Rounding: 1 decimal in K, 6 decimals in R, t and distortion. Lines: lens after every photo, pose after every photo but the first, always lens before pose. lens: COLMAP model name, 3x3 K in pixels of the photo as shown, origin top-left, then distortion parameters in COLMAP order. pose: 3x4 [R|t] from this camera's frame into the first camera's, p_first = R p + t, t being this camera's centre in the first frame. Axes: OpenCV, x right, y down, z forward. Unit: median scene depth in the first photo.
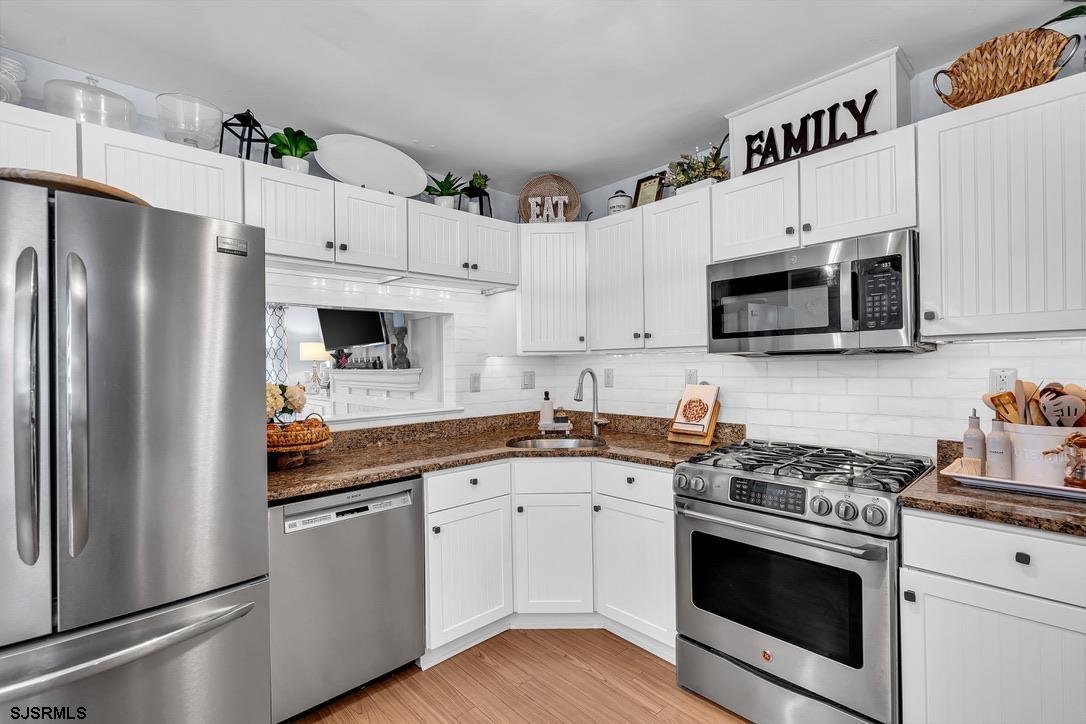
lens RADIAL K [[490.3, 0, 544.6], [0, 490.3, 367.1], [0, 0, 1]] dist [-0.003266, 0.000863]
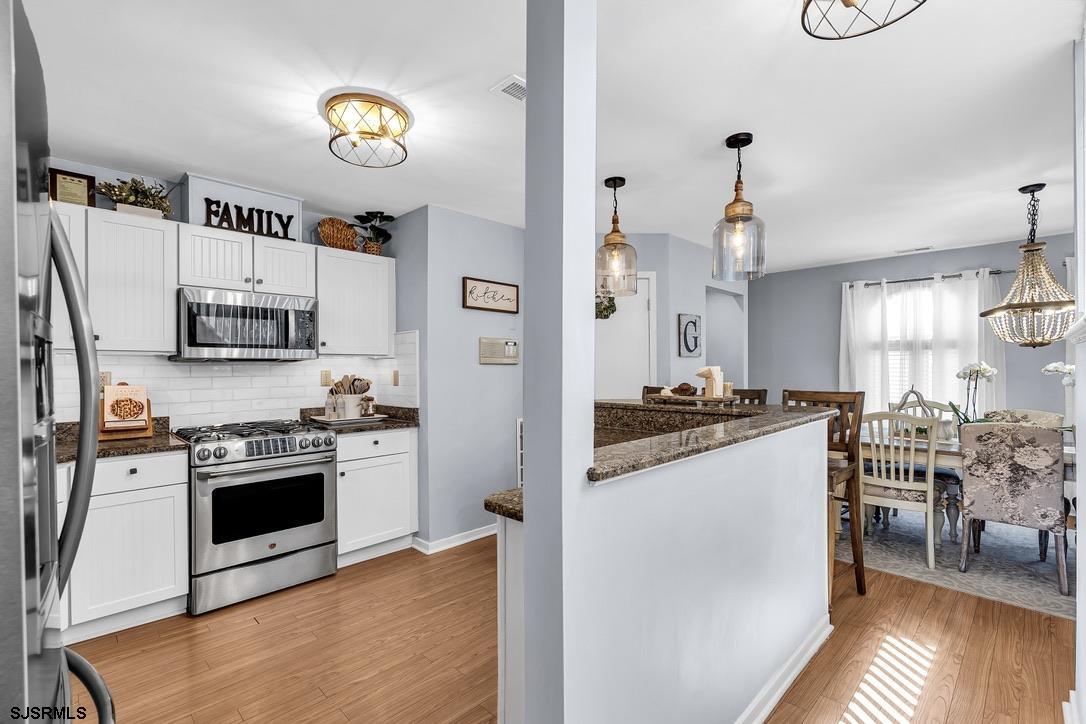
lens RADIAL K [[490.3, 0, 544.6], [0, 490.3, 367.1], [0, 0, 1]] dist [-0.003266, 0.000863]
pose [[-0.044447, 0.015530, 0.998891, -0.876752], [0.007661, 0.999855, -0.015204, 0.020044], [-0.998982, 0.006976, -0.044560, 0.117686]]
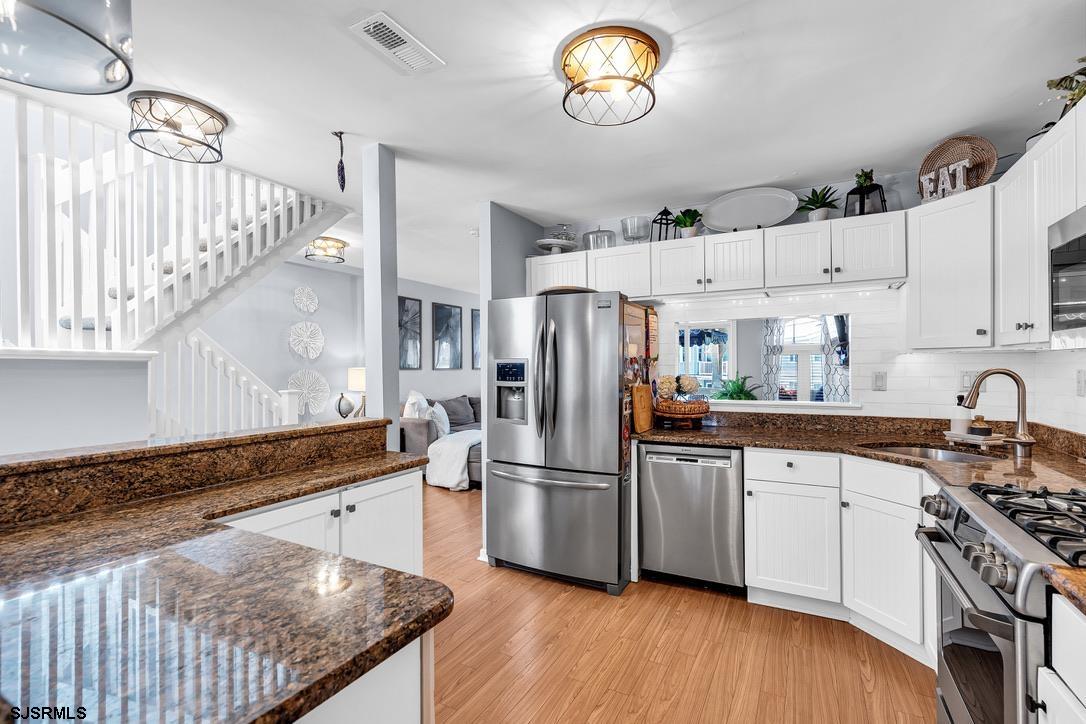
lens RADIAL K [[492.8, 0, 544.5], [0, 492.8, 366.2], [0, 0, 1]] dist [-0.001523, 0.000088]
pose [[0.325530, 0.014049, -0.945427, 0.703156], [-0.002071, 0.999898, 0.014146, -0.013072], [0.945529, -0.002647, 0.325526, 0.068675]]
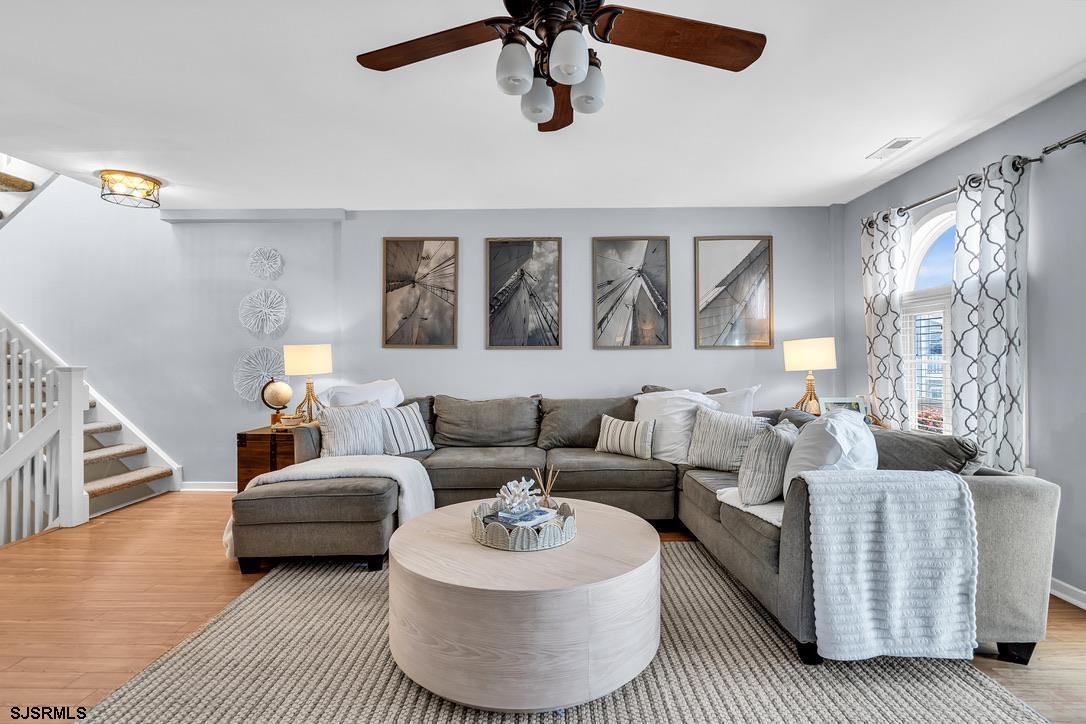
lens RADIAL K [[504.6, 0, 540.4], [0, 504.6, 359.8], [0, 0, 1]] dist [-0.002155, 0.001110]
pose [[-0.693353, 0.010608, -0.720520, -1.076227], [0.007738, 0.999944, 0.007275, 0.078128], [0.720556, -0.000531, -0.693396, 1.782670]]
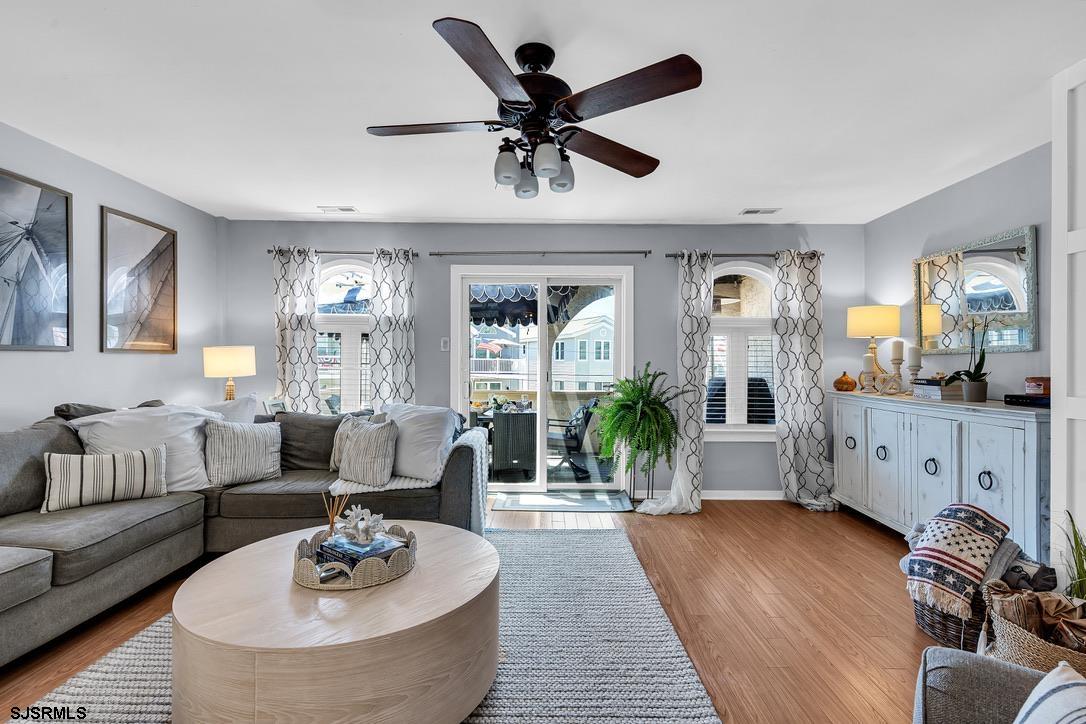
lens RADIAL K [[504.6, 0, 540.4], [0, 504.6, 359.8], [0, 0, 1]] dist [-0.002155, 0.001110]
pose [[0.728409, 0.012828, -0.685022, -0.940473], [-0.017365, 0.999849, 0.000259, 0.056934], [0.684922, 0.011707, 0.728522, 0.759936]]
